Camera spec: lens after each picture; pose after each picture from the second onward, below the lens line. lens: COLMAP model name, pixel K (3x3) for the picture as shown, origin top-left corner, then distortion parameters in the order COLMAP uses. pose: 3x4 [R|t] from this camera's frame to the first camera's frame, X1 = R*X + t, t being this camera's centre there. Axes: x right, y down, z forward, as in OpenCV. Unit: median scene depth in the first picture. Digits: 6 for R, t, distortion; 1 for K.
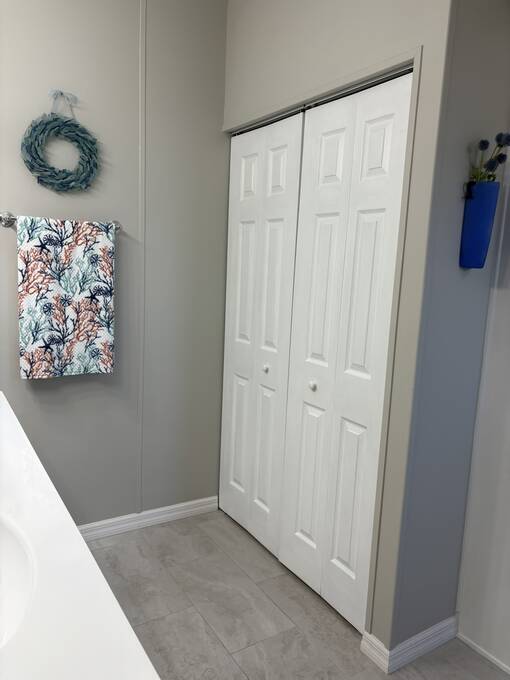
lens RADIAL K [[516.7, 0, 251.0], [0, 516.7, 343.5], [0, 0, 1]] dist [0.061731, -0.058778]
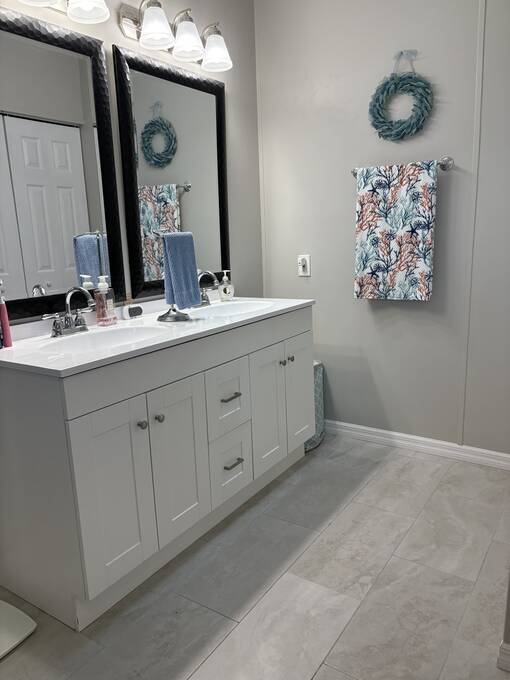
lens RADIAL K [[516.7, 0, 251.0], [0, 516.7, 343.5], [0, 0, 1]] dist [0.061731, -0.058778]
pose [[0.399957, 0.143150, -0.905286, 0.626063], [-0.089884, 0.989093, 0.116691, 0.052640], [0.912116, 0.034700, 0.408462, 0.233049]]
